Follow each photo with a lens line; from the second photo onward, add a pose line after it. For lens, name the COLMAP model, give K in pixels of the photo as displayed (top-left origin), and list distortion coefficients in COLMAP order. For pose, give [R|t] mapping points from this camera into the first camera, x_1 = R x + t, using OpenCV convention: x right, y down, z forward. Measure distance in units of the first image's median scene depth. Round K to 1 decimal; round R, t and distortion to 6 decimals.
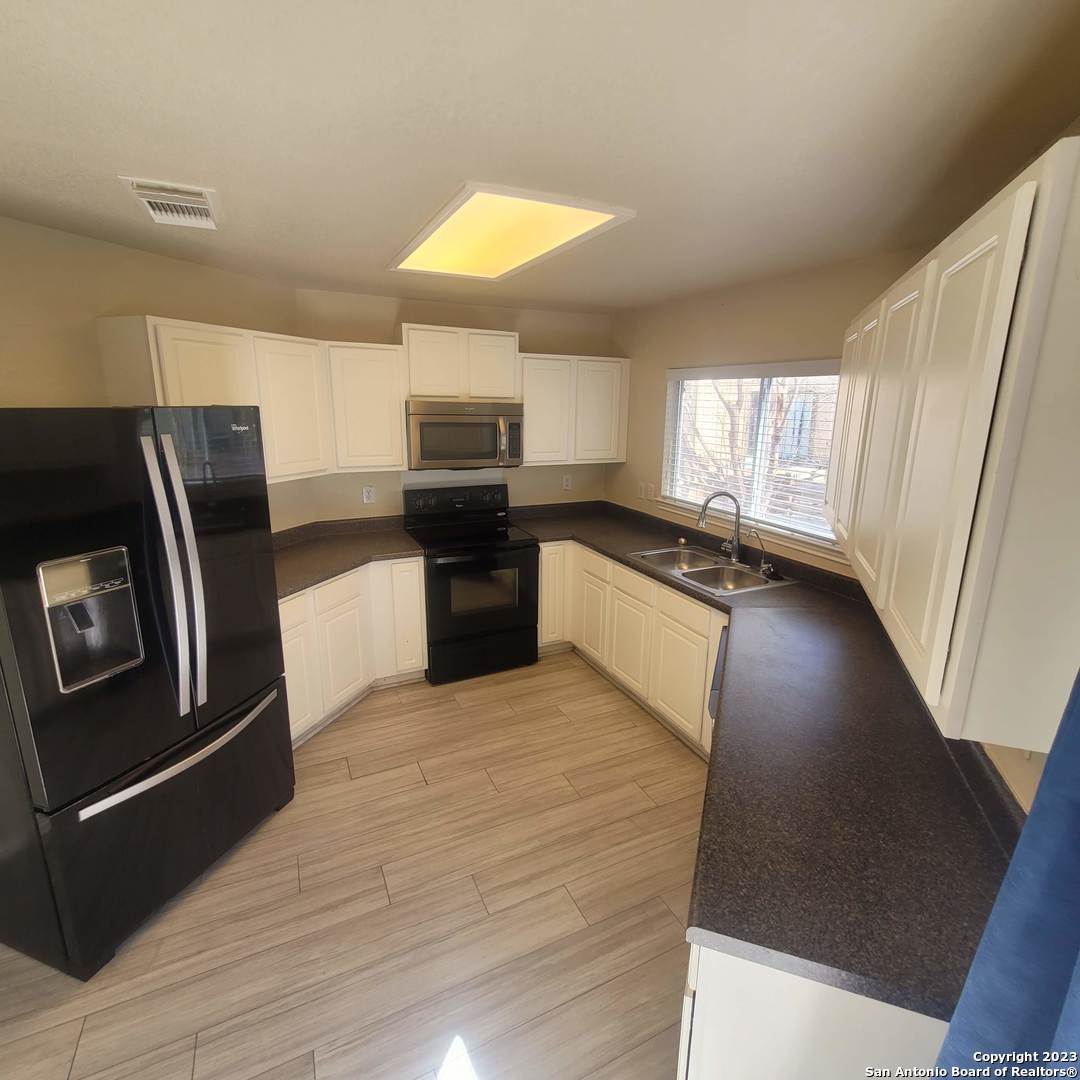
lens RADIAL K [[565.1, 0, 551.1], [0, 565.1, 534.5], [0, 0, 1]] dist [0.001945, -0.001638]
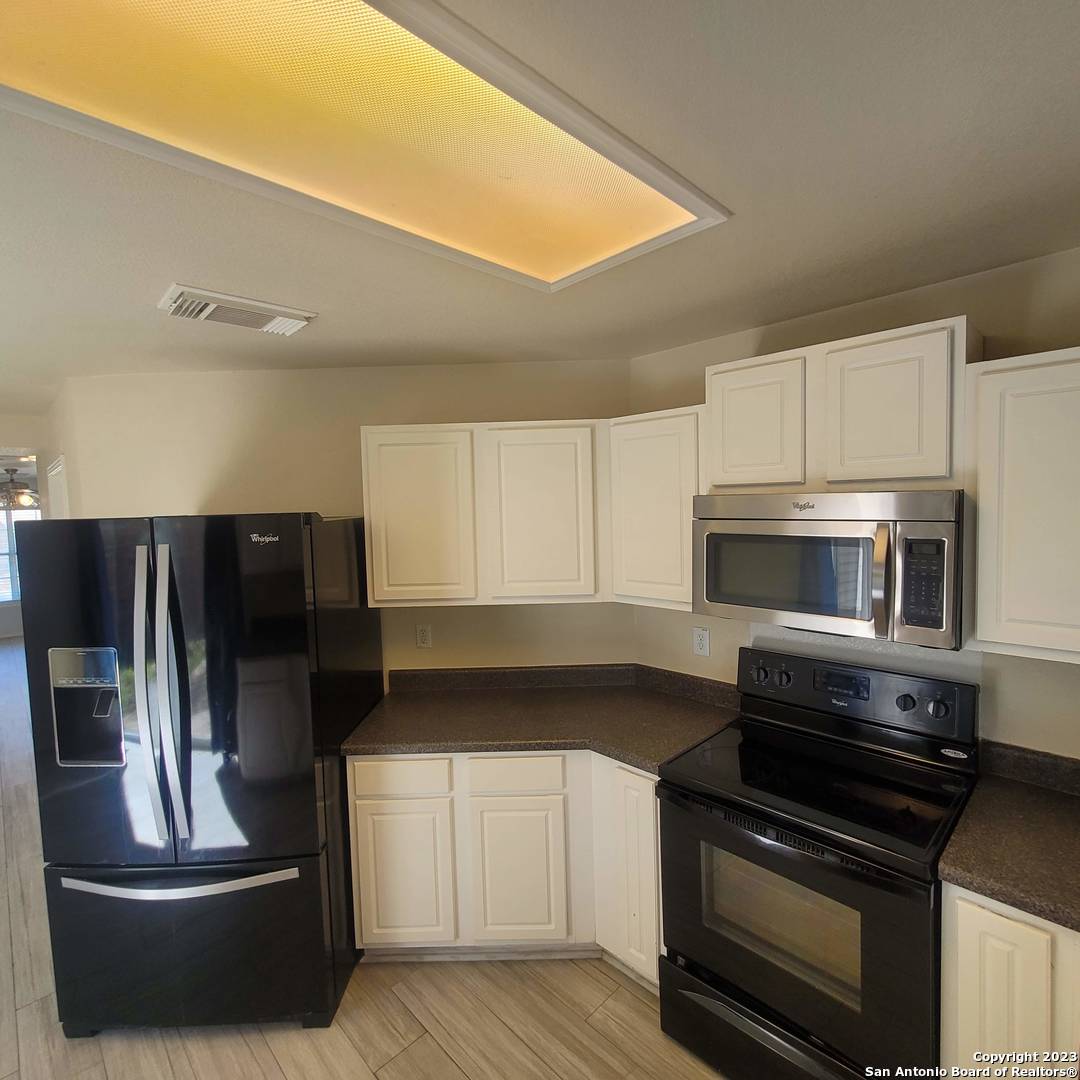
lens RADIAL K [[565.1, 0, 550.4], [0, 565.1, 533.3], [0, 0, 1]] dist [0.001945, -0.001638]
pose [[0.326506, 0.026847, -0.944814, 0.268278], [-0.186622, 0.981750, -0.036596, -0.164300], [0.926589, 0.188271, 0.325557, 0.749649]]
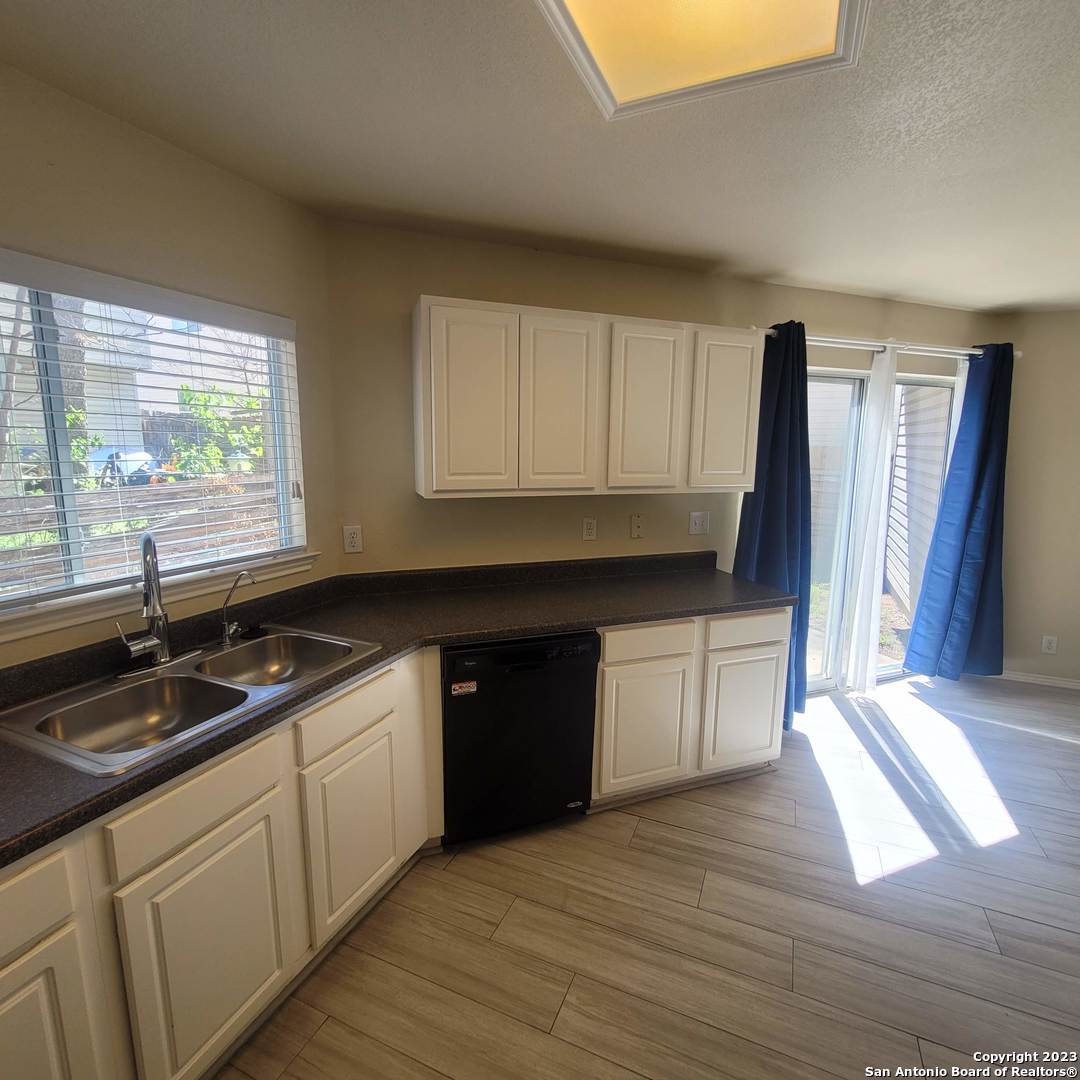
lens RADIAL K [[565.1, 0, 558.8], [0, 565.1, 532.8], [0, 0, 1]] dist [0.001945, -0.001638]
pose [[-0.654873, -0.138107, 0.743013, -0.287133], [0.156880, 0.936902, 0.312416, -0.173374], [-0.739277, 0.321157, -0.591885, 1.035344]]
